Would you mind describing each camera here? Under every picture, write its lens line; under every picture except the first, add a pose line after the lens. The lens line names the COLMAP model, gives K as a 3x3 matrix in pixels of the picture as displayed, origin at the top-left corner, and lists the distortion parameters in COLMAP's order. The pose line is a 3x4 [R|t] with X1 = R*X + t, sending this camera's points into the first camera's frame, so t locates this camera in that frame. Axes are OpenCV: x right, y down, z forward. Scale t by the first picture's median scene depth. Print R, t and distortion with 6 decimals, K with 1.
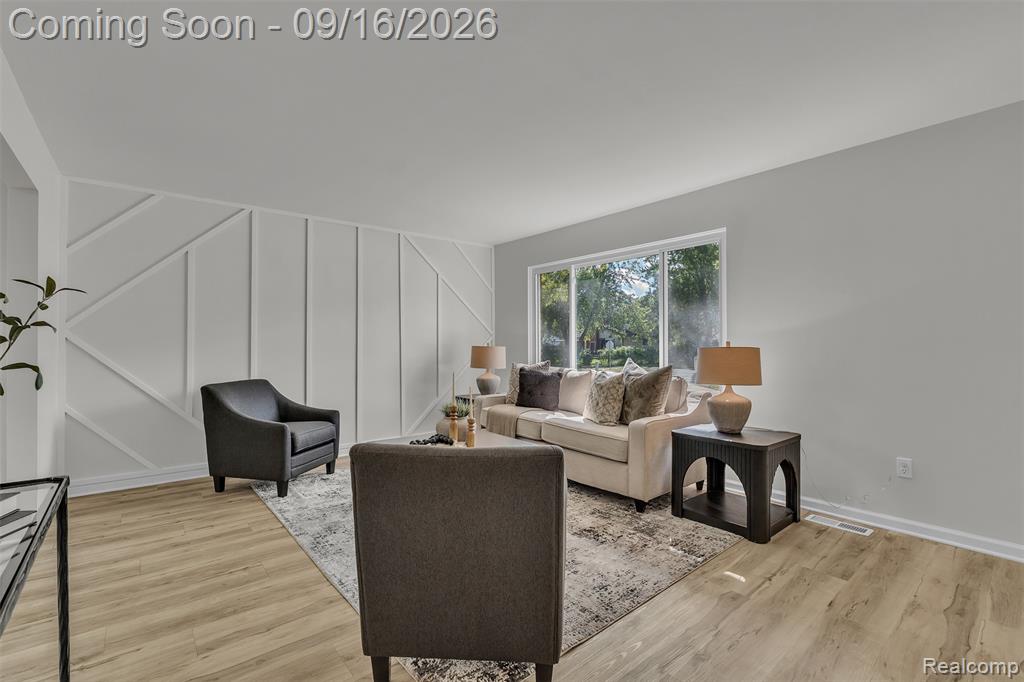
lens RADIAL K [[453.1, 0, 512.0], [0, 453.1, 341.0], [0, 0, 1]] dist [-0.018132, 0.000504]
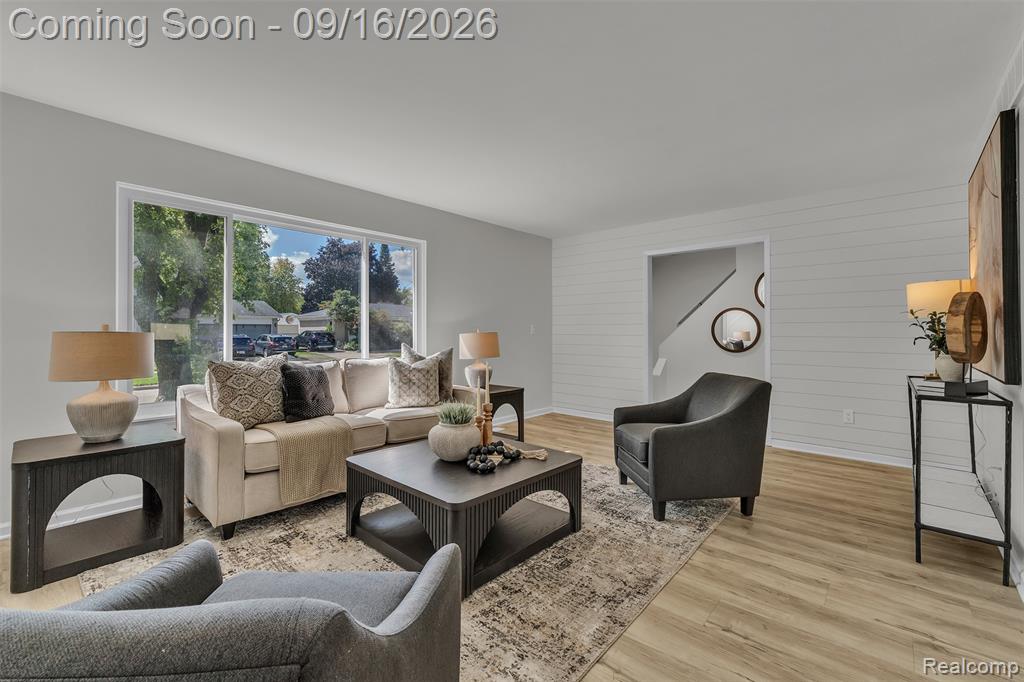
lens RADIAL K [[437.6, 0, 507.7], [0, 437.6, 331.8], [0, 0, 1]] dist [-0.001853, -0.000416]
pose [[-0.151511, -0.000832, 0.988455, -0.392834], [-0.013637, 0.999906, -0.001249, 0.004695], [-0.988362, -0.013668, -0.151508, 0.460982]]
